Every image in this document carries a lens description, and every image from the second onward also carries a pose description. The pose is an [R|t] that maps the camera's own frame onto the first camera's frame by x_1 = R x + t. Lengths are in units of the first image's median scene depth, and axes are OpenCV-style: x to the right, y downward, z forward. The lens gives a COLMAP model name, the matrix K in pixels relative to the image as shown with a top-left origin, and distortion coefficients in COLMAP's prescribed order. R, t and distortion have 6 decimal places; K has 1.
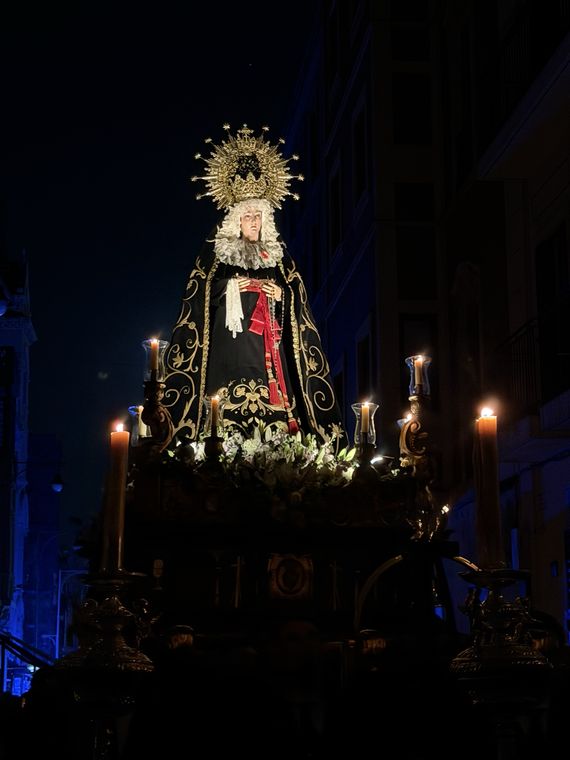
lens RADIAL K [[1505.3, 0, 285.0], [0, 1505.3, 380.0], [0, 0, 1]] dist [0.233084, -0.105531]
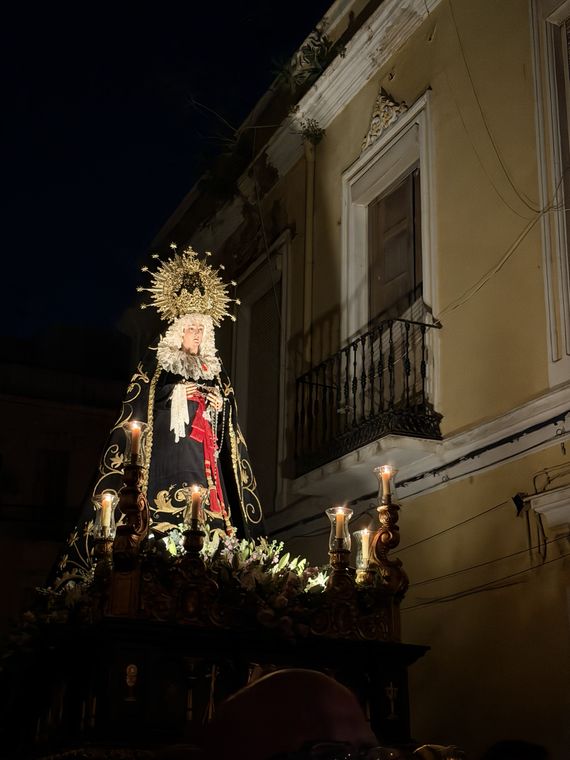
lens RADIAL K [[1087.9, 0, 285.0], [0, 1087.9, 380.0], [0, 0, 1]] dist [0.155185, -0.041665]
pose [[0.965040, 0.102691, 0.241150, -0.139760], [-0.062787, 0.983838, -0.167693, 0.047126], [-0.254473, 0.146690, 0.955890, 0.277216]]
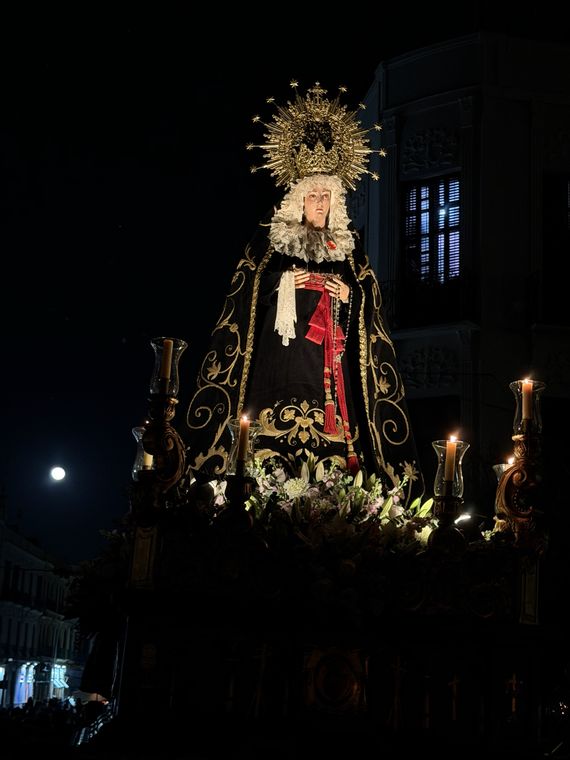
lens RADIAL K [[1279.2, 0, 285.0], [0, 1279.2, 380.0], [0, 0, 1]] dist [0.245699, -0.005410]
pose [[0.996333, 0.056030, -0.064663, 0.010075], [-0.057250, 0.998212, -0.017176, 0.001246], [0.063585, 0.020815, 0.997759, 0.324250]]
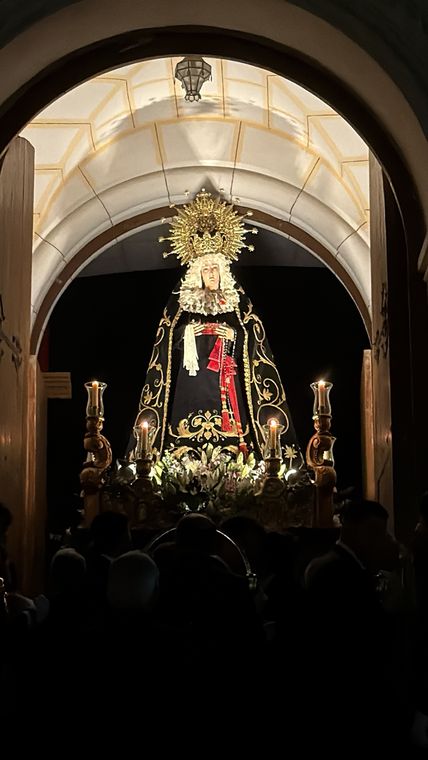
lens RADIAL K [[1896.2, 0, 214.0], [0, 1896.2, 380.0], [0, 0, 1]] dist [0.307586, -0.003458]
pose [[0.974882, -0.059891, -0.214517, 0.286716], [0.053683, 0.997957, -0.034652, 0.025907], [0.216154, 0.022265, 0.976105, -0.405118]]
